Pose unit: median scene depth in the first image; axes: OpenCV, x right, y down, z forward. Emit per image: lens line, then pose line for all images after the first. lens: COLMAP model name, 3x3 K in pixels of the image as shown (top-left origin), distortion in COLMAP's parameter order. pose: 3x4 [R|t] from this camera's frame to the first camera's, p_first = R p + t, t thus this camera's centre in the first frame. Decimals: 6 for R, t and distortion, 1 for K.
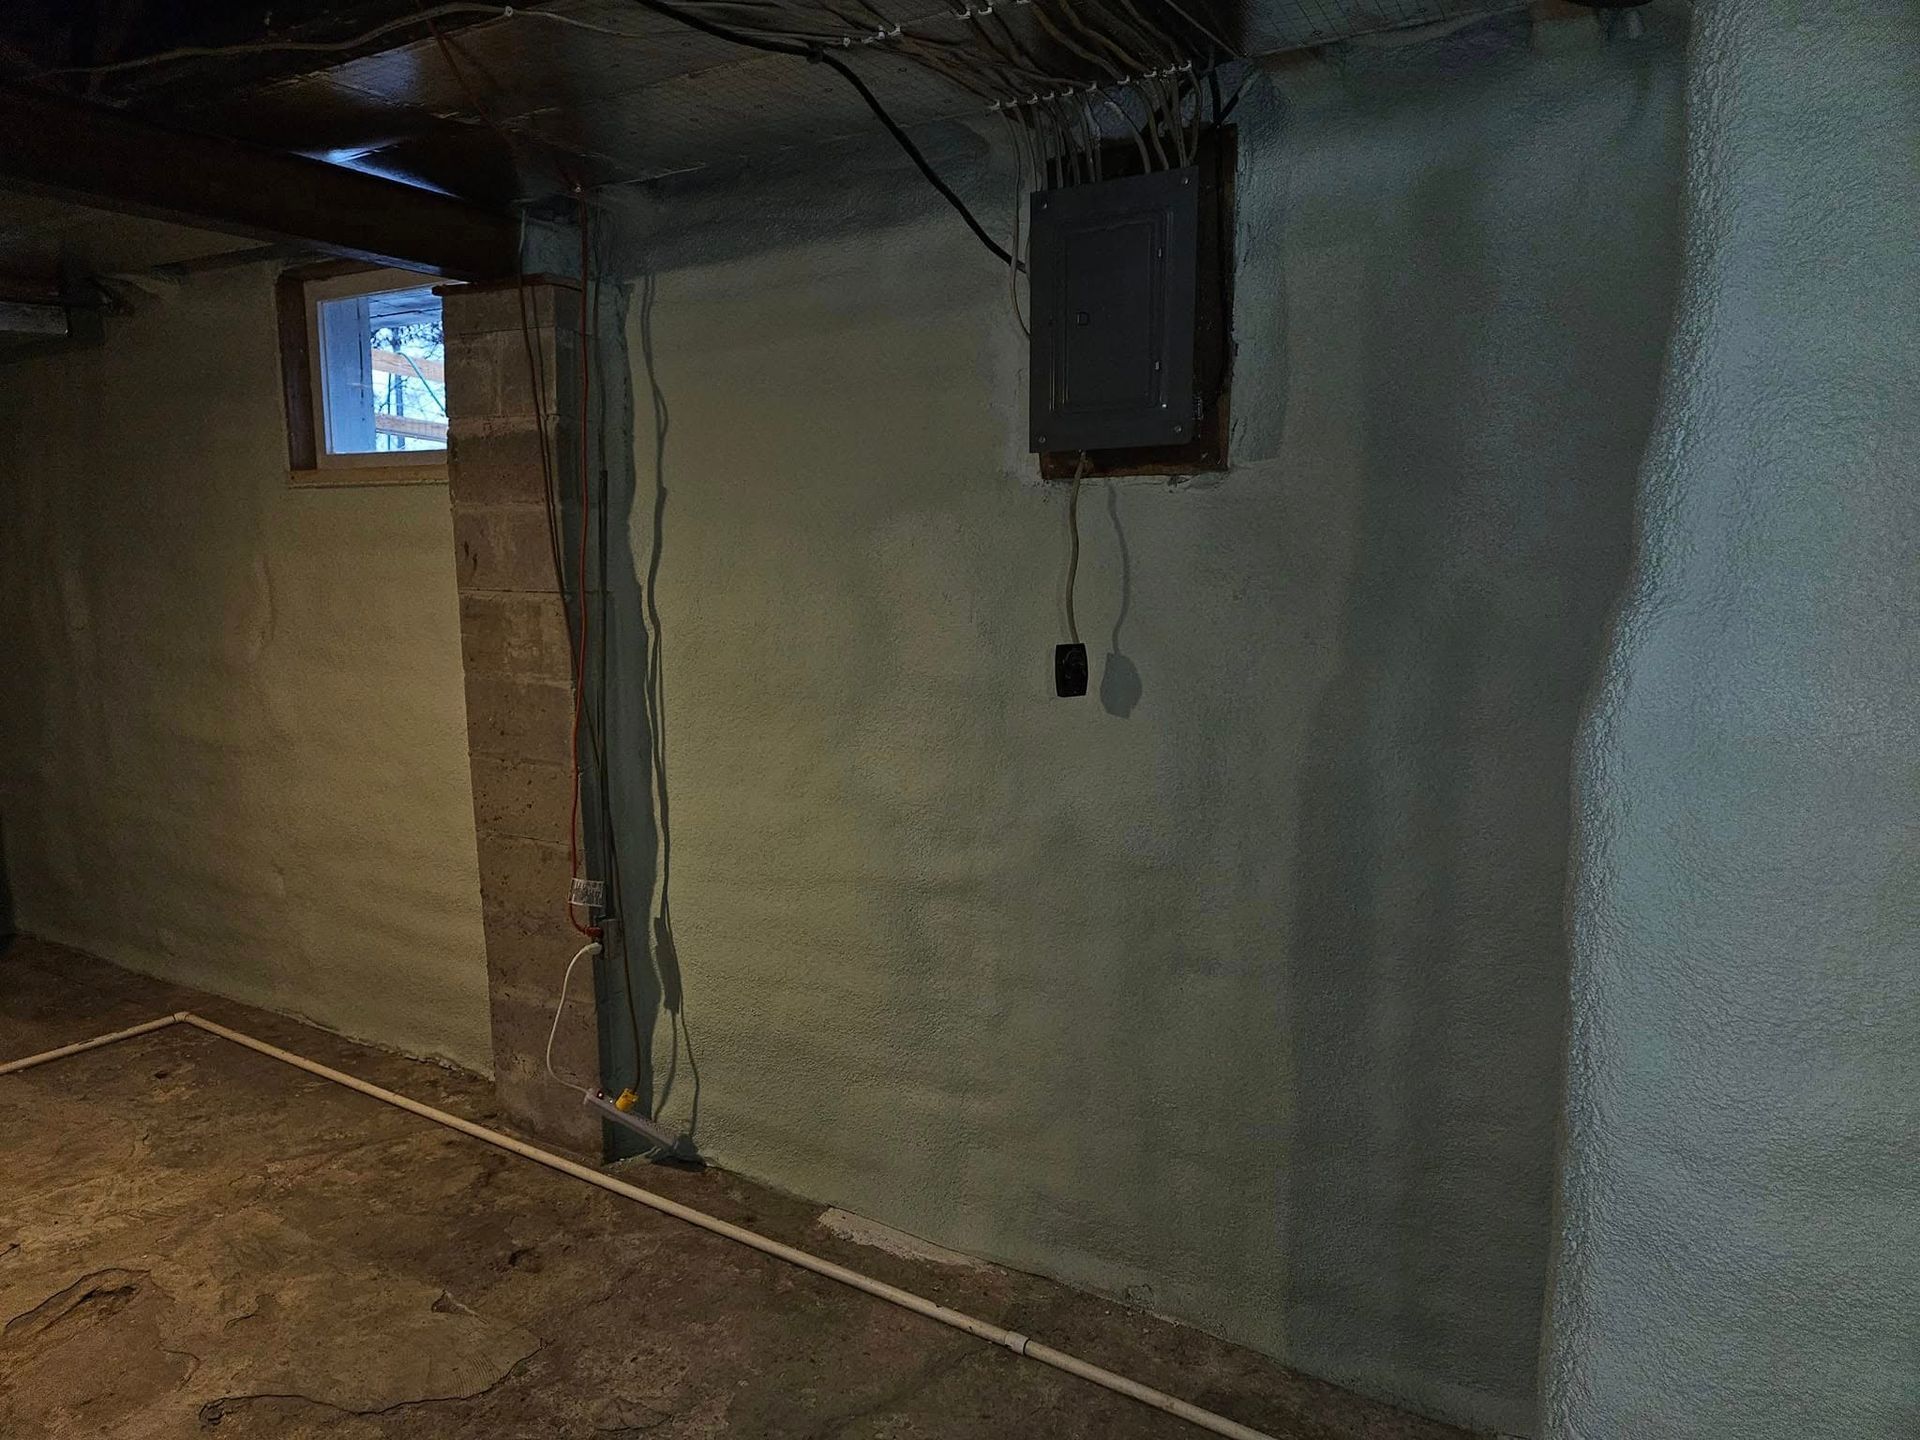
lens RADIAL K [[1304.2, 0, 960.0], [0, 1304.2, 720.0], [0, 0, 1]] dist [0.084127, -0.069933]
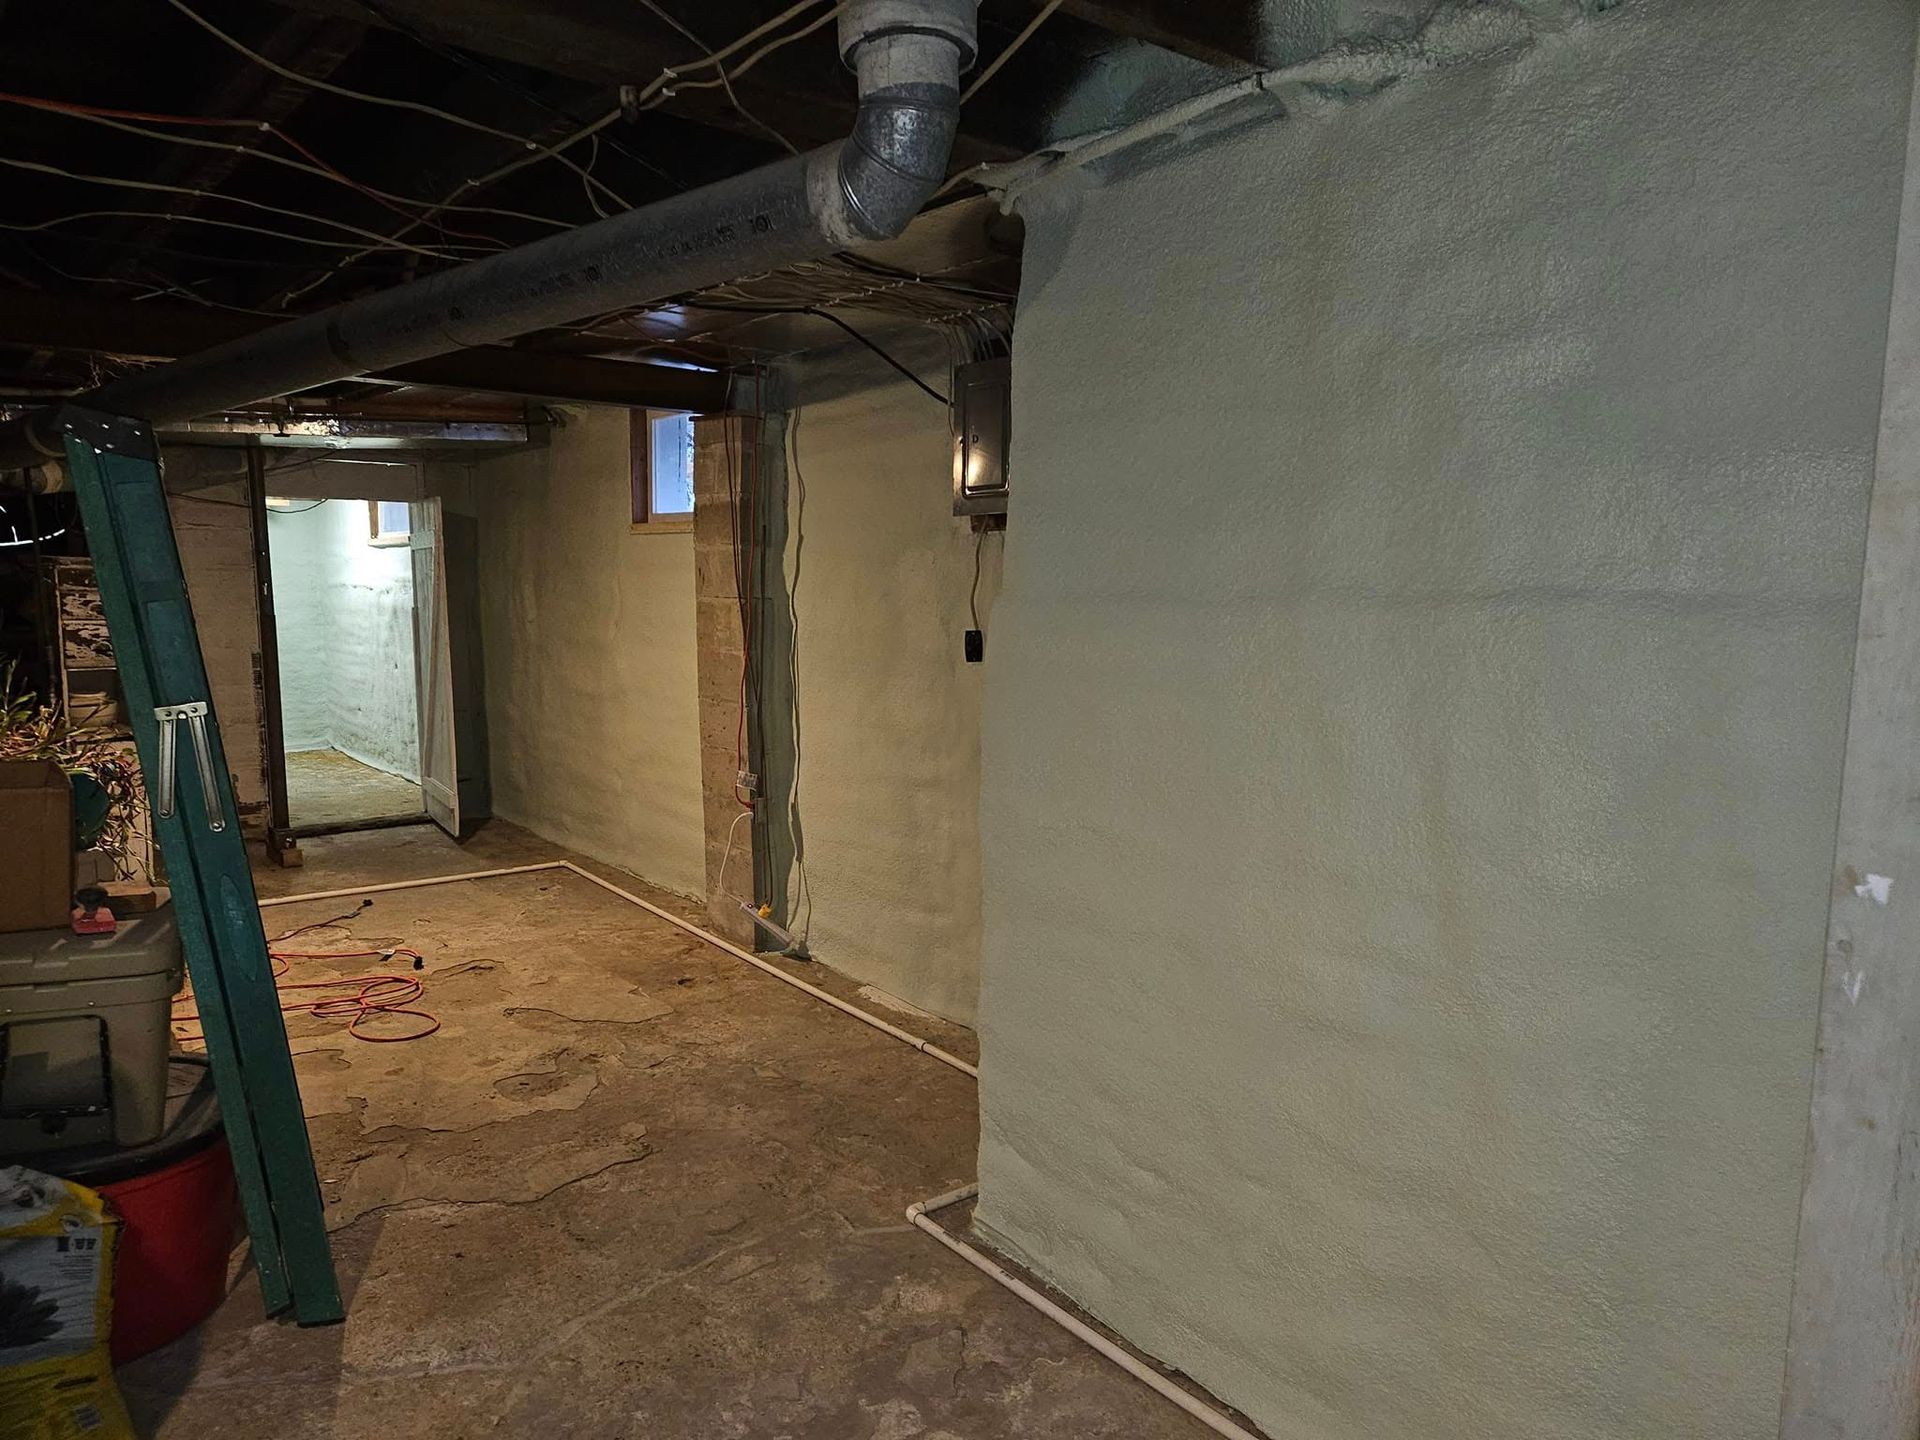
lens RADIAL K [[1304.2, 0, 960.0], [0, 1304.2, 720.0], [0, 0, 1]] dist [0.084127, -0.069933]
pose [[0.945333, 0.047444, -0.322637, 0.486681], [-0.055596, 0.998324, -0.016091, 0.066503], [0.321333, 0.033149, 0.946386, -0.459068]]
